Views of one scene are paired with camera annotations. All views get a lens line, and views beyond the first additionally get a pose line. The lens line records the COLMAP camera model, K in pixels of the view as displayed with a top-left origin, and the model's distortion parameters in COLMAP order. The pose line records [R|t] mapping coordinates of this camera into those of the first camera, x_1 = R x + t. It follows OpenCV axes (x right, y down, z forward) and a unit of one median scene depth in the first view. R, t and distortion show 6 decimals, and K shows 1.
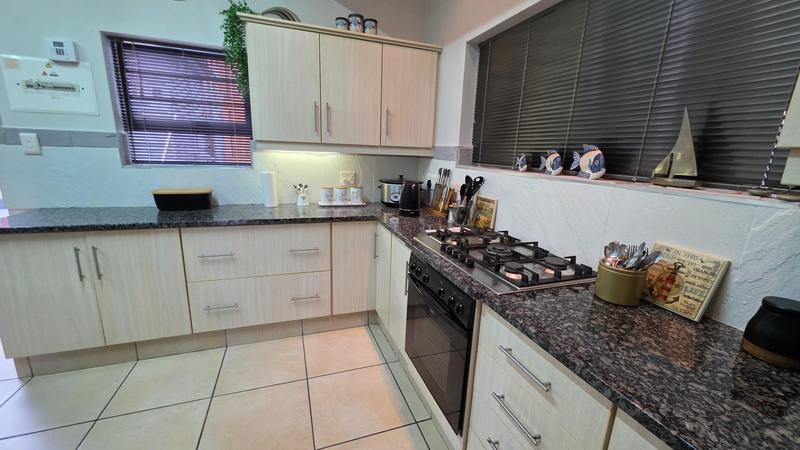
lens RADIAL K [[319.8, 0, 400.7], [0, 319.8, 227.6], [0, 0, 1]] dist [0.000699, -0.000217]
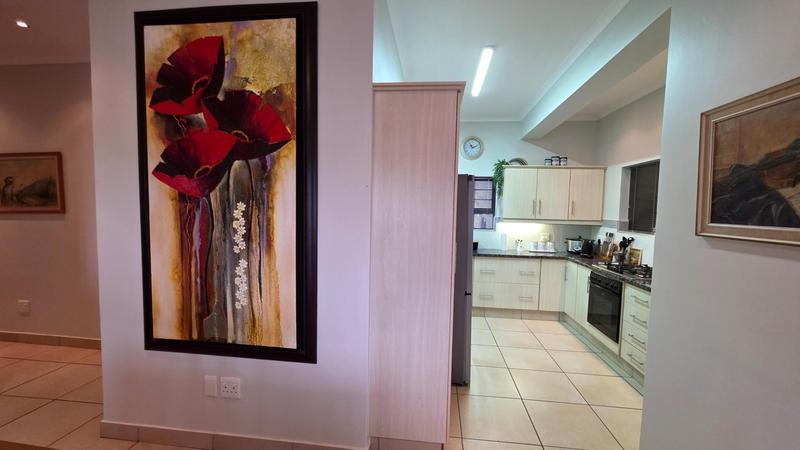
lens RADIAL K [[319.8, 0, 400.7], [0, 319.8, 227.6], [0, 0, 1]] dist [0.000699, -0.000217]
pose [[0.897414, 0.008468, -0.441108, -0.123849], [-0.090237, 0.982203, -0.164728, 0.189720], [0.431863, 0.187633, 0.882206, -1.100886]]
